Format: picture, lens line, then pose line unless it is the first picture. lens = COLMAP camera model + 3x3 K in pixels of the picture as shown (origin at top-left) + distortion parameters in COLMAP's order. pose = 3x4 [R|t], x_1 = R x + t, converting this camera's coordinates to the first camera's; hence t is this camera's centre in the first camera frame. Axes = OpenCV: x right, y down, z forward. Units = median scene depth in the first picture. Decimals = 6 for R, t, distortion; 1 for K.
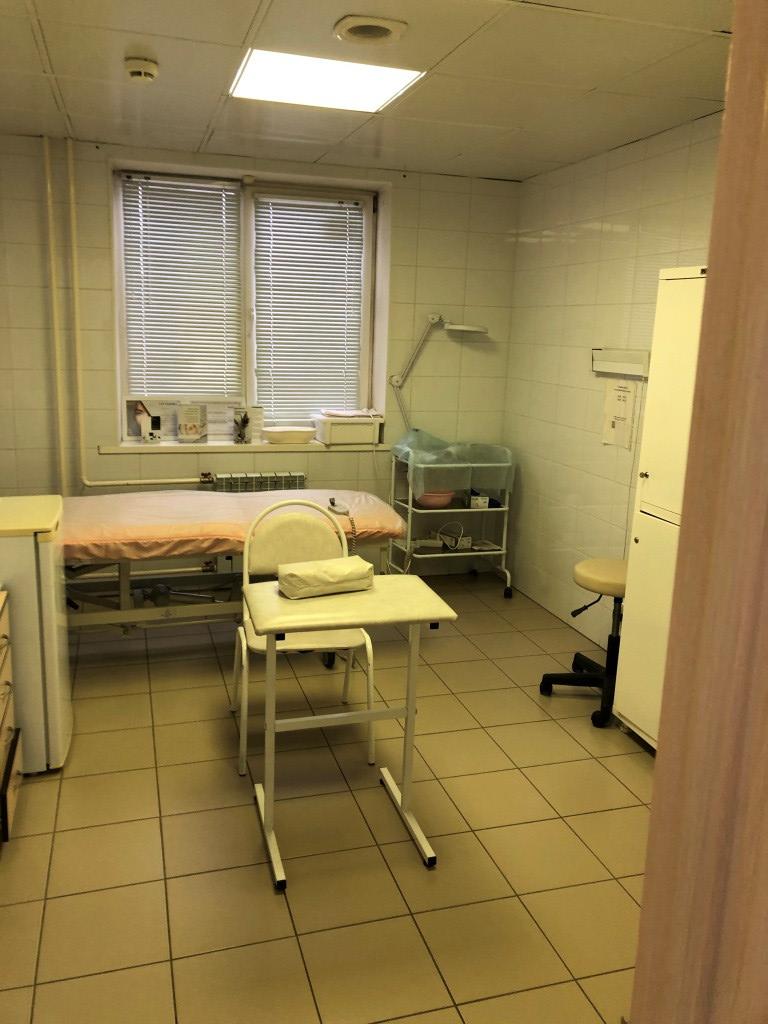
lens RADIAL K [[833.3, 0, 376.8], [0, 833.3, 499.1], [0, 0, 1]] dist [0.048291, -0.041767]
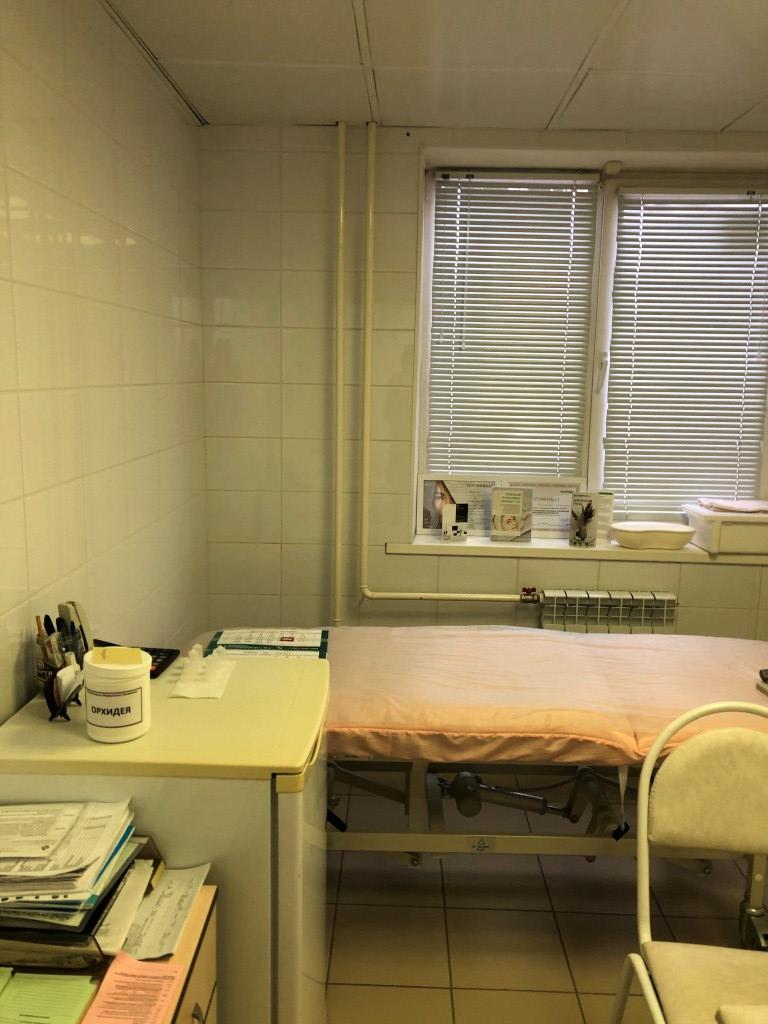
lens RADIAL K [[840.9, 0, 384.0], [0, 840.9, 512.0], [0, 0, 1]] dist [-0.002047, -0.077257]
pose [[0.951130, 0.036176, -0.306663, -0.107390], [-0.050540, 0.997959, -0.039025, -0.060743], [0.304626, 0.052617, 0.951018, 0.295113]]
